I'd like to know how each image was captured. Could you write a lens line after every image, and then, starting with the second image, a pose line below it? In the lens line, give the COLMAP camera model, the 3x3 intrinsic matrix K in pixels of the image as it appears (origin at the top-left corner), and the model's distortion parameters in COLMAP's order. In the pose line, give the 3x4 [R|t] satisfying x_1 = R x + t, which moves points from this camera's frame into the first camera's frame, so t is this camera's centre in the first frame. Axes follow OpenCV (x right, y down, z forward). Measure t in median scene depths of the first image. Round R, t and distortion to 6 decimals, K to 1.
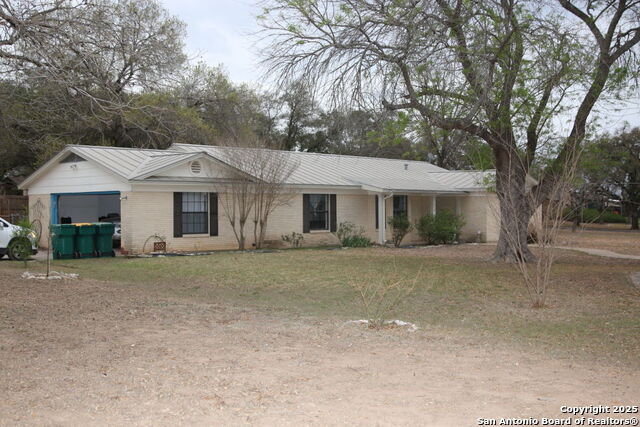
lens RADIAL K [[828.2, 0, 320.0], [0, 828.2, 211.2], [0, 0, 1]] dist [-0.018385, 0.000000]
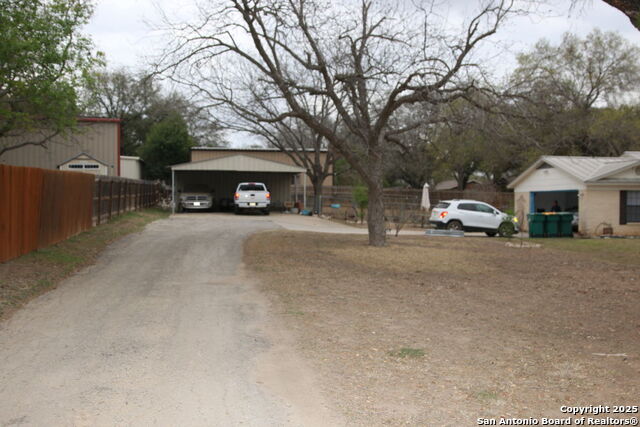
lens RADIAL K [[712.9, 0, 320.0], [0, 712.9, 211.3], [0, 0, 1]] dist [-0.038692, 0.000000]
pose [[0.817718, 0.013282, -0.575465, 0.082098], [-0.008089, 0.999900, 0.011583, 0.001167], [0.575561, -0.004817, 0.817744, -0.198644]]
